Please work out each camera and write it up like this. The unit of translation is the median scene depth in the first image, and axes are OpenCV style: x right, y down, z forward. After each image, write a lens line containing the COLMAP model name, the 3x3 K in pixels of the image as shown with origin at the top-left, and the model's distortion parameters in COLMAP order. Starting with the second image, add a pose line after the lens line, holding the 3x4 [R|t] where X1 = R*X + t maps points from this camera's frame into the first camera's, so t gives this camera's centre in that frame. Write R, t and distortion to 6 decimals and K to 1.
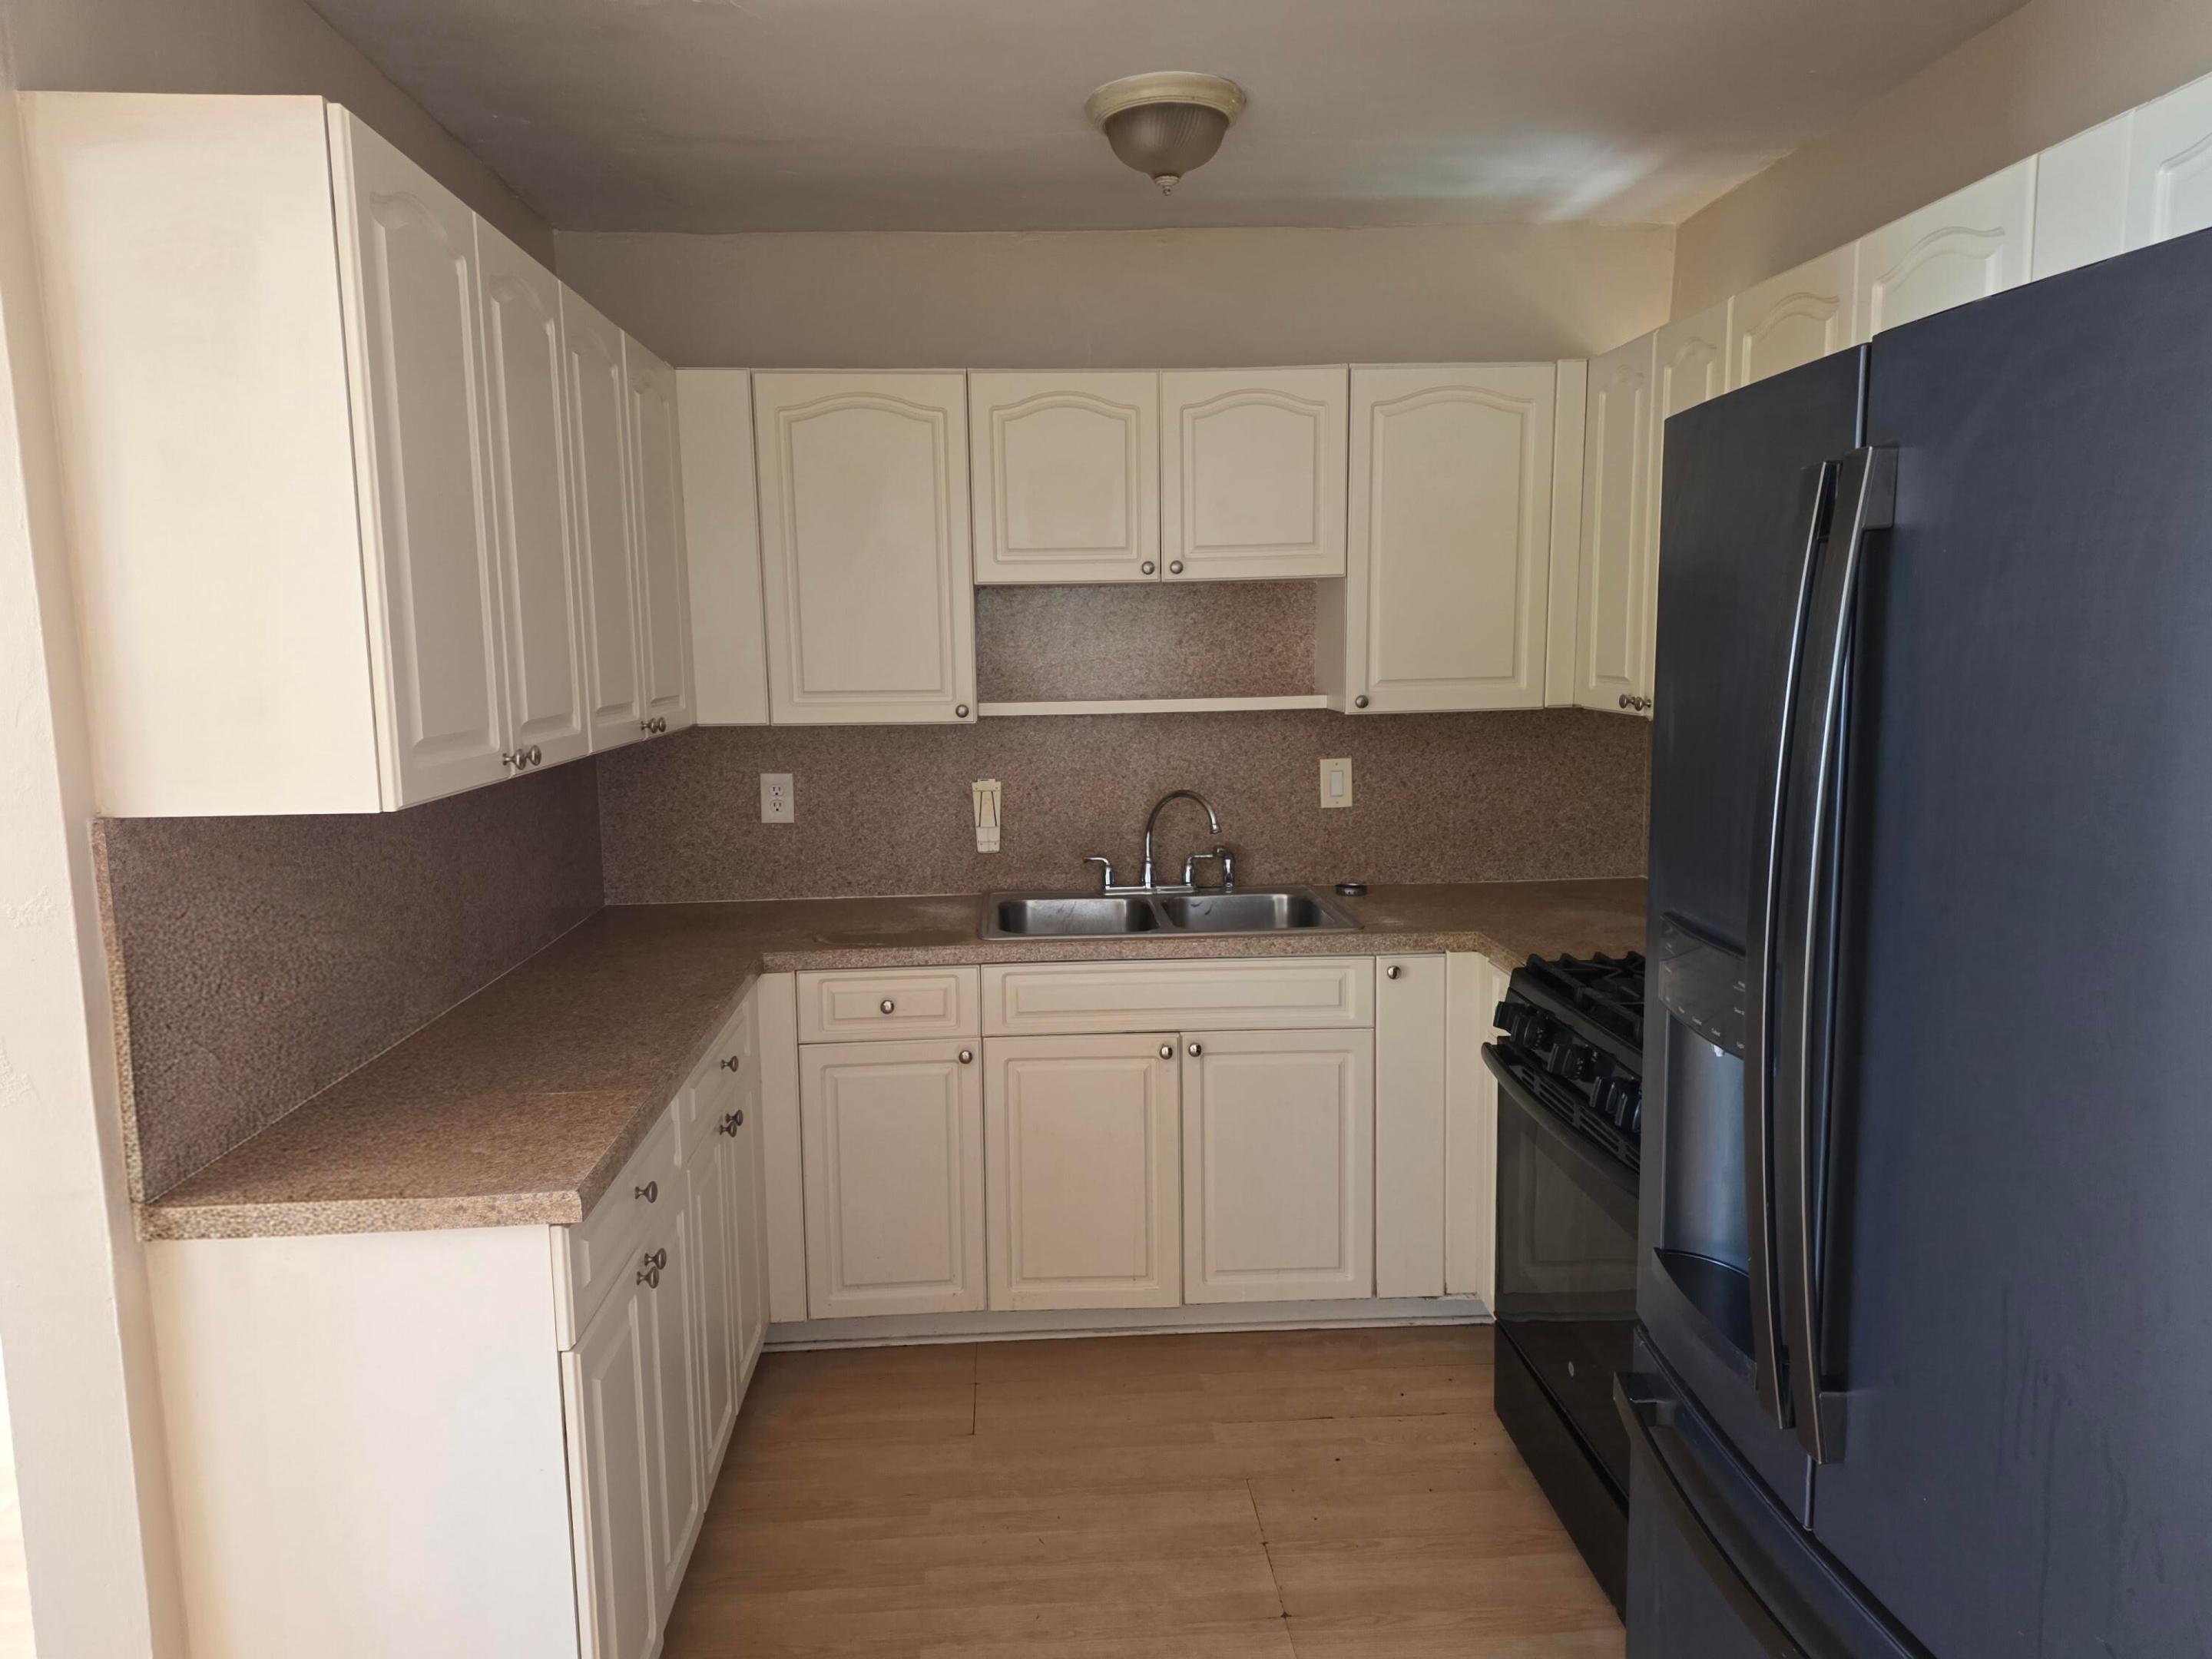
lens RADIAL K [[1453.1, 0, 1114.3], [0, 1453.1, 827.4], [0, 0, 1]] dist [0.135914, -0.161998]
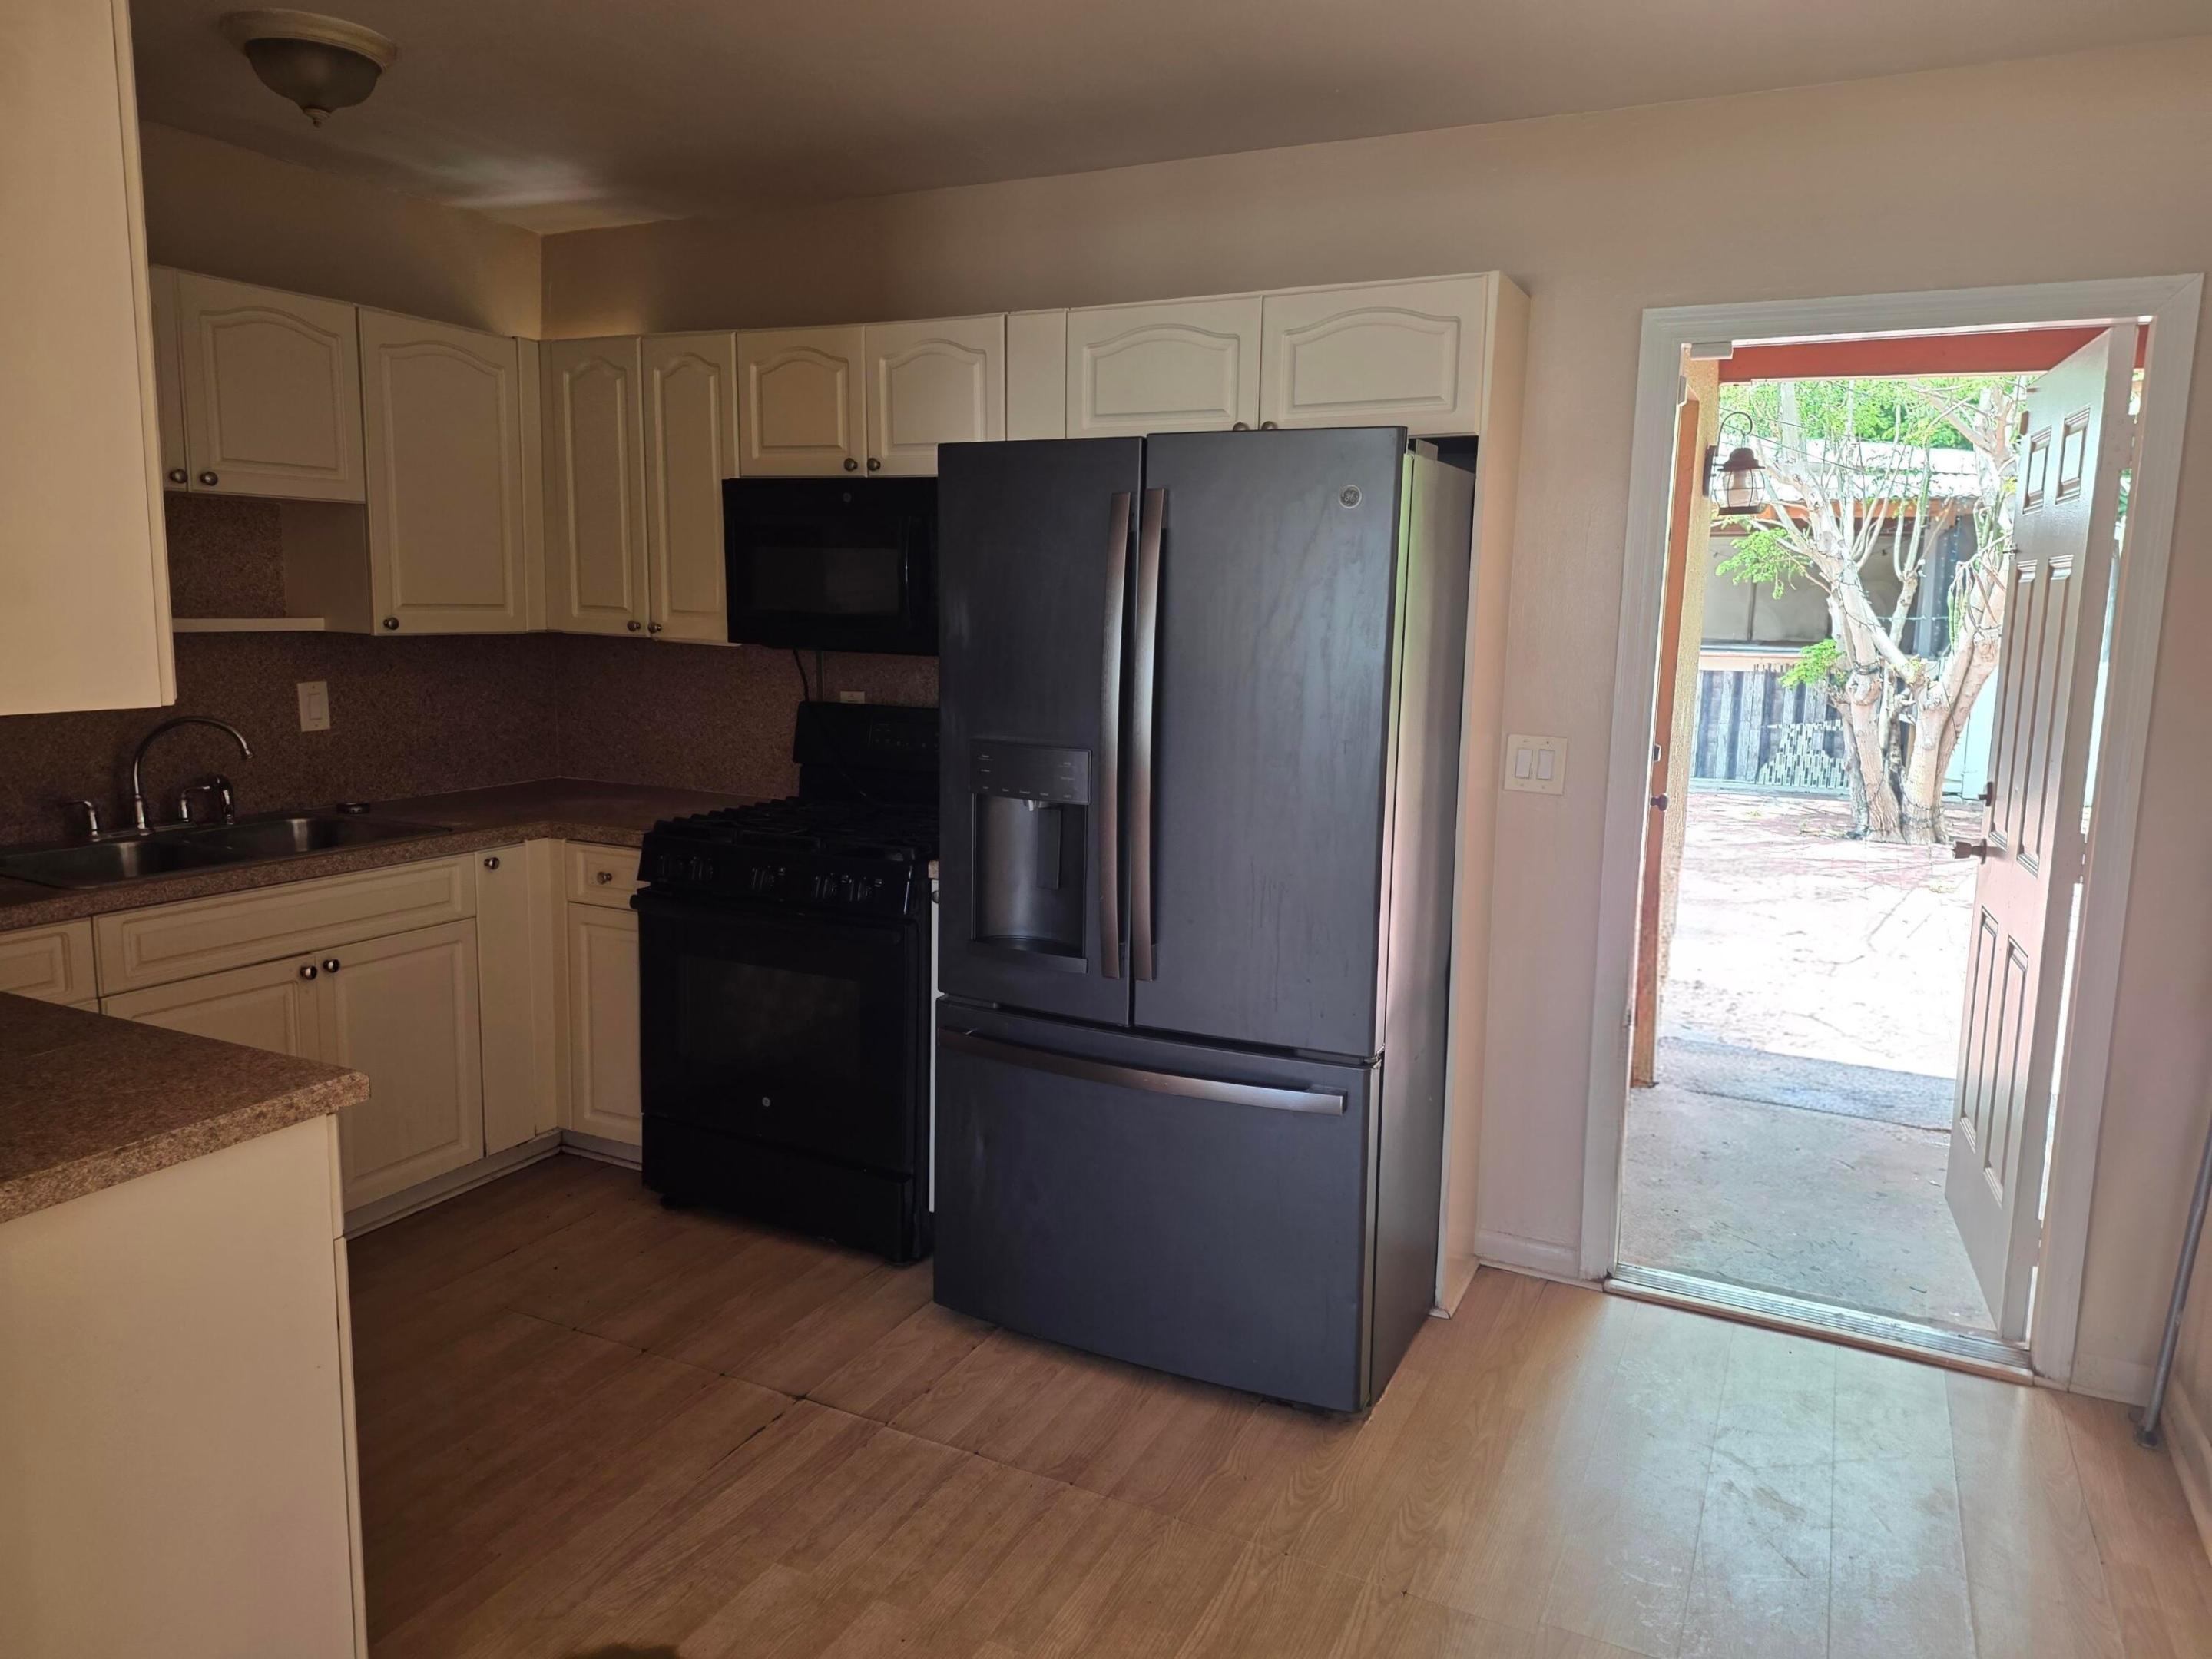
lens RADIAL K [[1471.1, 0, 1107.4], [0, 1471.1, 800.9], [0, 0, 1]] dist [0.084584, -0.088055]
pose [[0.491712, -0.092098, 0.865874, -0.548018], [0.084489, 0.994745, 0.057825, 0.024073], [-0.866649, 0.044724, 0.496910, 0.017306]]
